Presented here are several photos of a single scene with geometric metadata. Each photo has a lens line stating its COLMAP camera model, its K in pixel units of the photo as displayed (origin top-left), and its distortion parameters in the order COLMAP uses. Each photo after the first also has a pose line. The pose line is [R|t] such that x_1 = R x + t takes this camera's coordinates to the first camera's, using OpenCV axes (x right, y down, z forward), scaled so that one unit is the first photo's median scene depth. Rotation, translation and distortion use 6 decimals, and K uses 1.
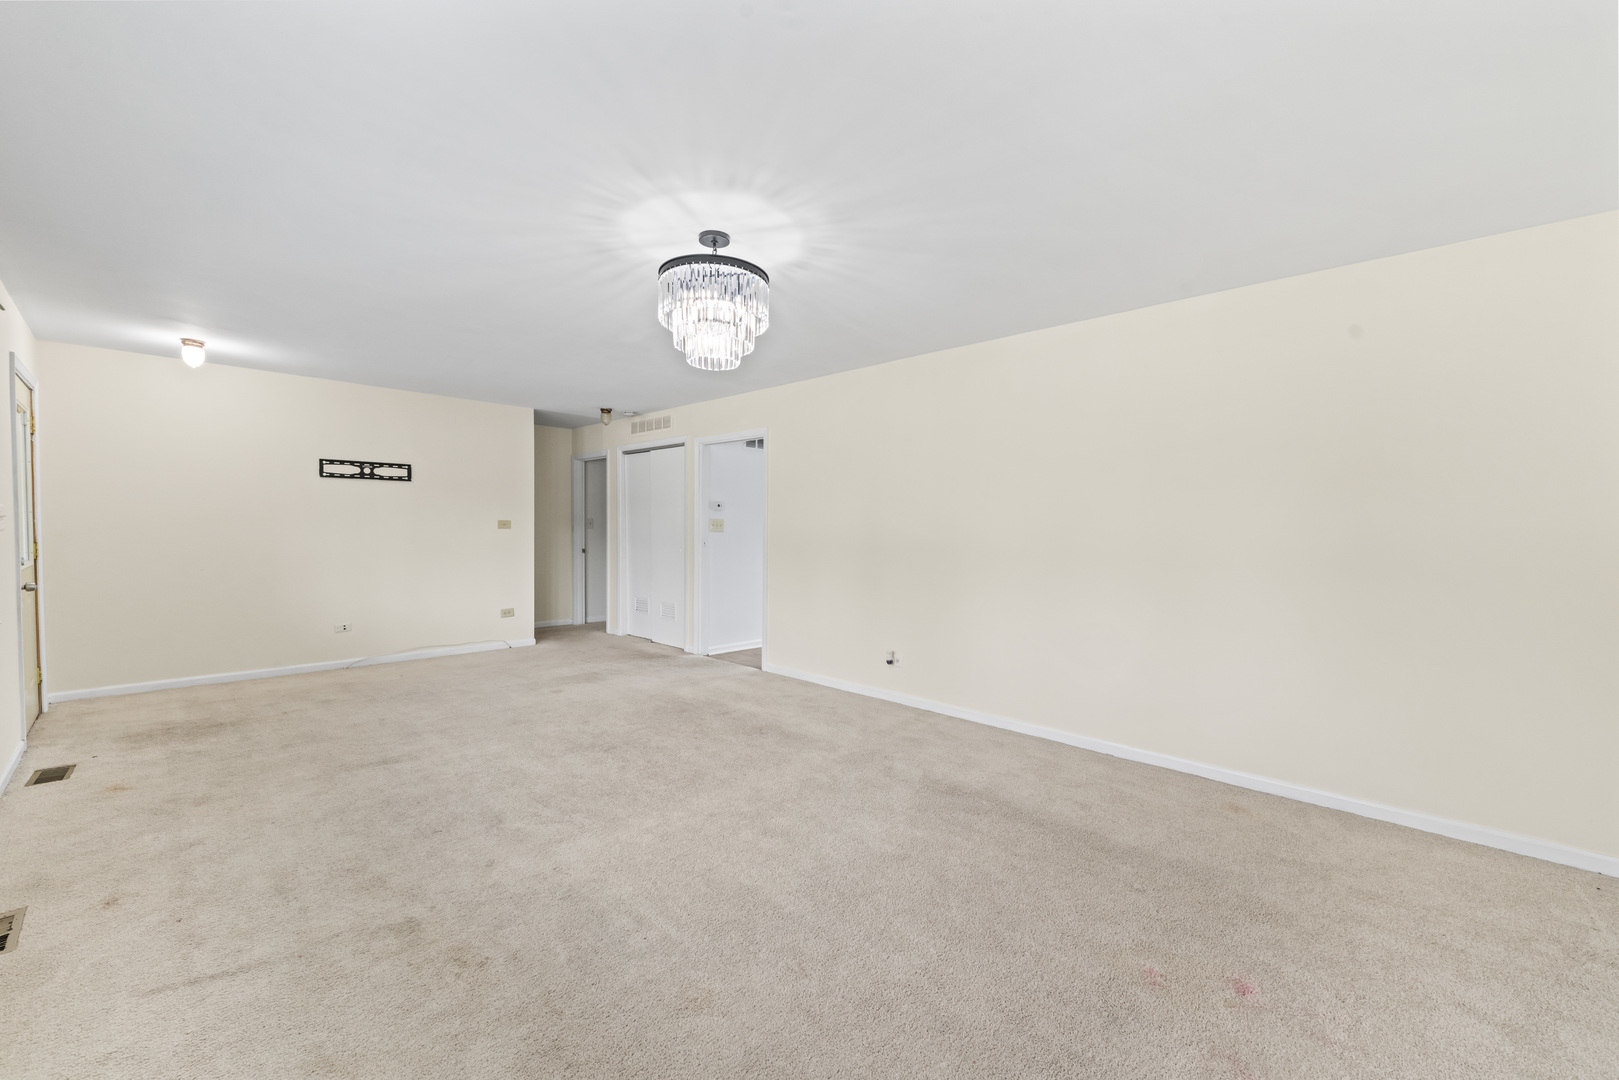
lens RADIAL K [[653.6, 0, 808.4], [0, 653.6, 536.9], [0, 0, 1]] dist [-0.000189, -0.000108]
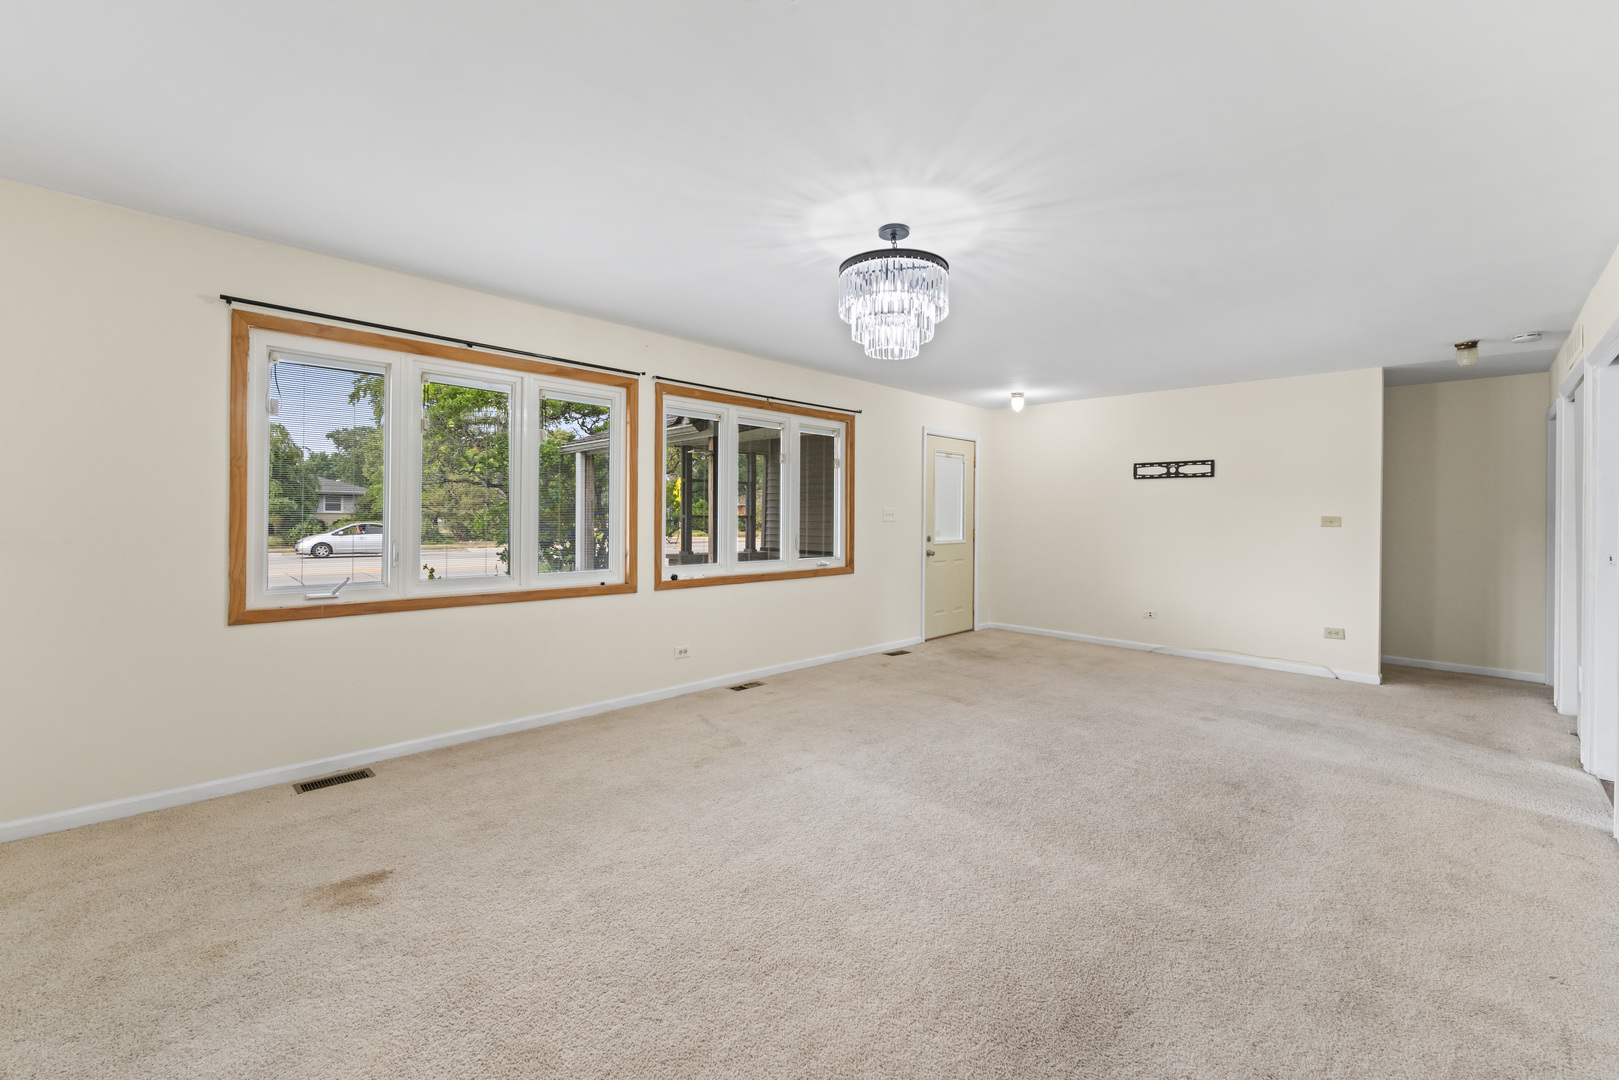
lens RADIAL K [[653.6, 0, 787.5], [0, 653.6, 510.9], [0, 0, 1]] dist [-0.000189, -0.000108]
pose [[-0.022666, -0.014147, -0.999643, 0.401417], [-0.027540, 0.999529, -0.013521, -0.003735], [0.999364, 0.027224, -0.023045, 0.406088]]
